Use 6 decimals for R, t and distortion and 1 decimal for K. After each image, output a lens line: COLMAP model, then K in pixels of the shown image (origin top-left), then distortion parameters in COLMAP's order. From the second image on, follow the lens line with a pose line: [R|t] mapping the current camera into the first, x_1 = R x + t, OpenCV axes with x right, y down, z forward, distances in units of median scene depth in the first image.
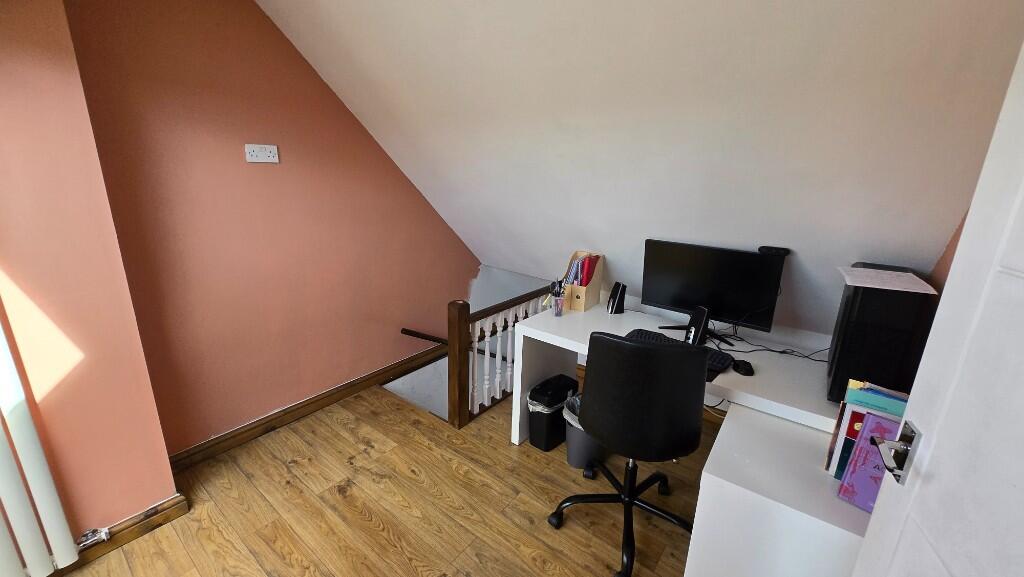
lens RADIAL K [[400.7, 0, 511.6], [0, 400.7, 283.0], [0, 0, 1]] dist [0.002305, 0.000050]
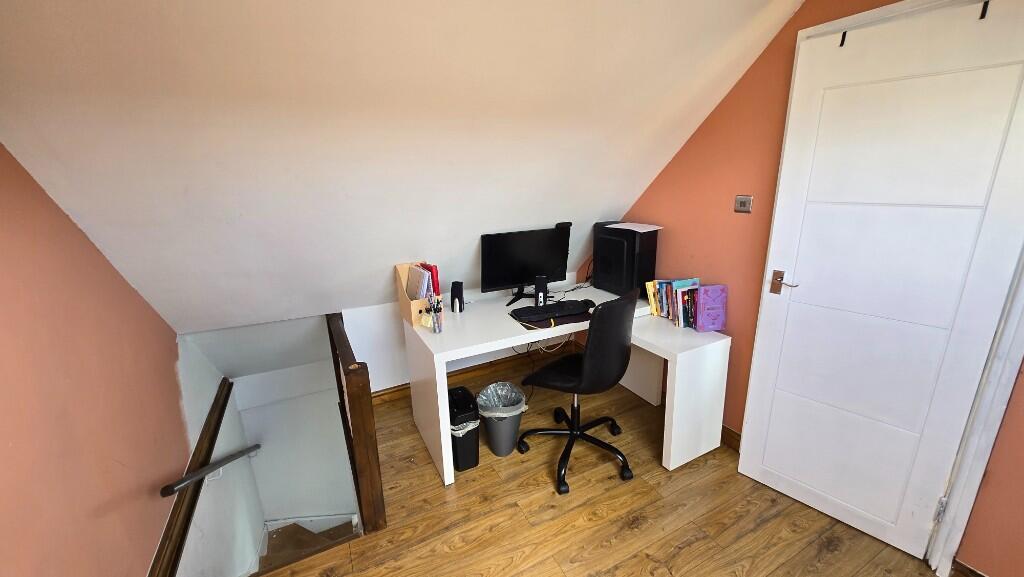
lens RADIAL K [[400.7, 0, 511.6], [0, 400.7, 283.0], [0, 0, 1]] dist [0.002305, 0.000050]
pose [[0.421684, -0.272513, 0.864823, -0.703936], [0.273311, 0.947610, 0.165334, -0.160320], [-0.864571, 0.166647, 0.474073, 0.461376]]
